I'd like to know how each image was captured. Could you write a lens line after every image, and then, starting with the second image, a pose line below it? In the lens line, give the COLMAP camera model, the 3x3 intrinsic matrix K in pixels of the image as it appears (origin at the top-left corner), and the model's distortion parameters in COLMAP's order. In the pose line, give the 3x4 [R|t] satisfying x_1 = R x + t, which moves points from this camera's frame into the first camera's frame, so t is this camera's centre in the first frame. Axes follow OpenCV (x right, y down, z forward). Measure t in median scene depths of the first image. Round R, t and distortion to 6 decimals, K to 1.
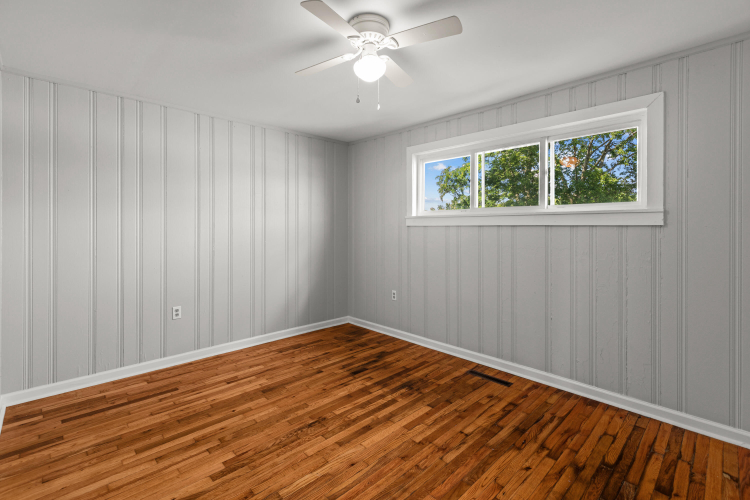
lens RADIAL K [[342.9, 0, 373.6], [0, 342.9, 230.4], [0, 0, 1]] dist [0.001648, 0.000224]
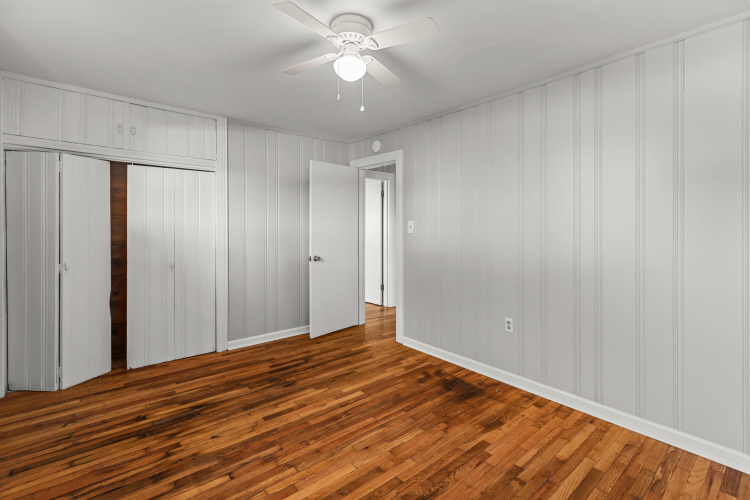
lens RADIAL K [[349.7, 0, 378.6], [0, 349.7, 227.7], [0, 0, 1]] dist [0.000040, 0.000094]
pose [[-0.998453, -0.005674, 0.055317, -0.149535], [-0.005213, 0.999950, 0.008483, -0.016799], [-0.055362, 0.008182, -0.998433, 2.001151]]
